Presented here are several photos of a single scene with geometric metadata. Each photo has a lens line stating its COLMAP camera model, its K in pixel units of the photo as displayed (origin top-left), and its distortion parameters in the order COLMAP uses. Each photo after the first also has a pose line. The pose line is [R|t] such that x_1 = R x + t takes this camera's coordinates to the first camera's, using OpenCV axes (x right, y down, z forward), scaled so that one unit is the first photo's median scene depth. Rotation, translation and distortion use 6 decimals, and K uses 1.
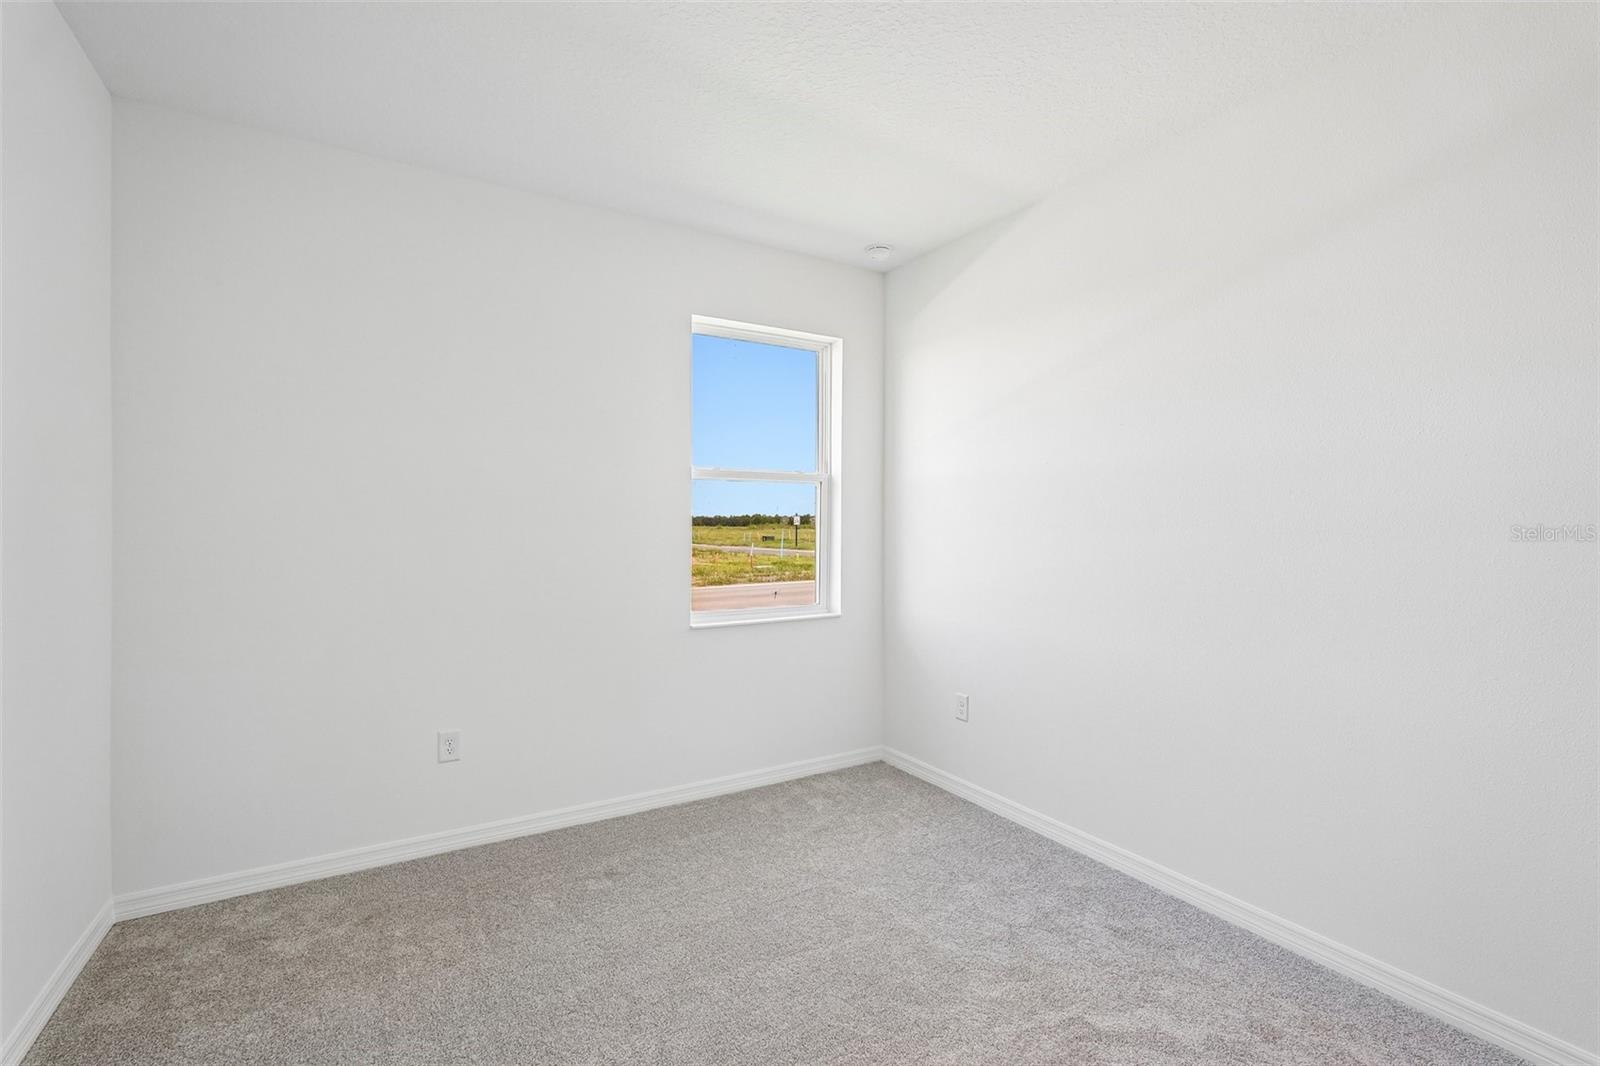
lens RADIAL K [[733.5, 0, 808.9], [0, 733.5, 538.9], [0, 0, 1]] dist [0.006056, 0.001052]
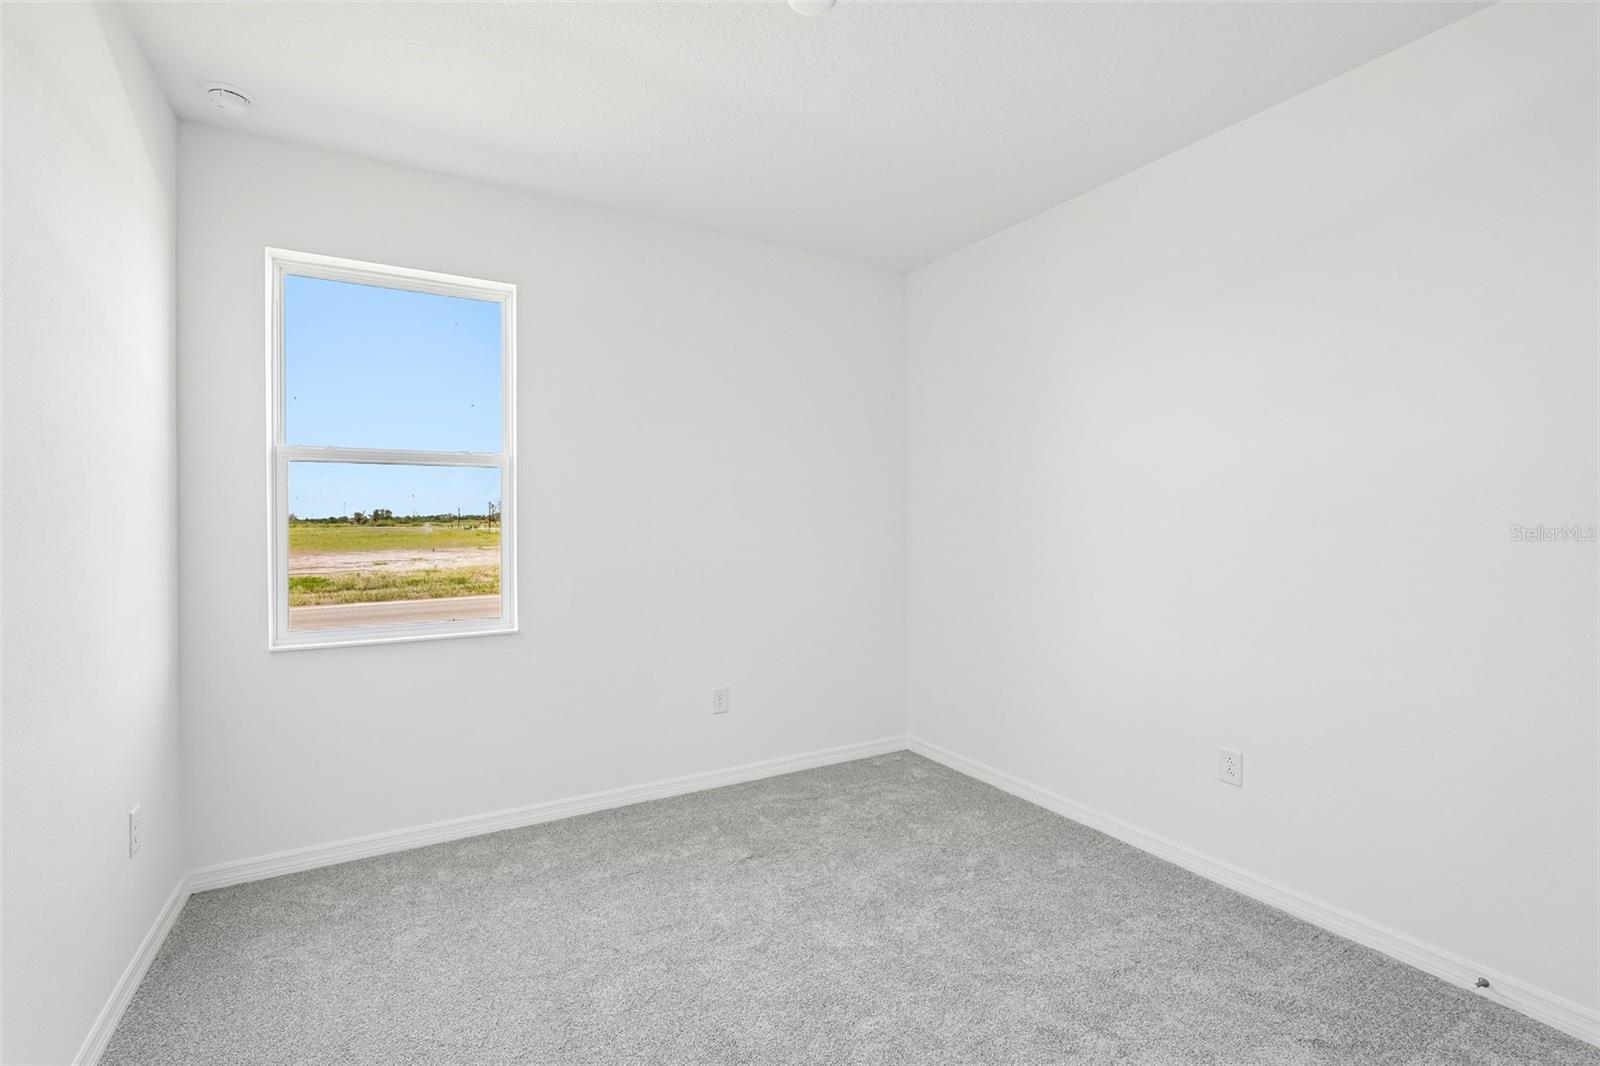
lens RADIAL K [[720.7, 0, 803.1], [0, 720.7, 524.3], [0, 0, 1]] dist [-0.008961, 0.007183]
pose [[0.999414, -0.002771, -0.034122, 0.405721], [0.002431, 0.999947, -0.009985, -0.004826], [0.034148, 0.009896, 0.999368, 0.245948]]
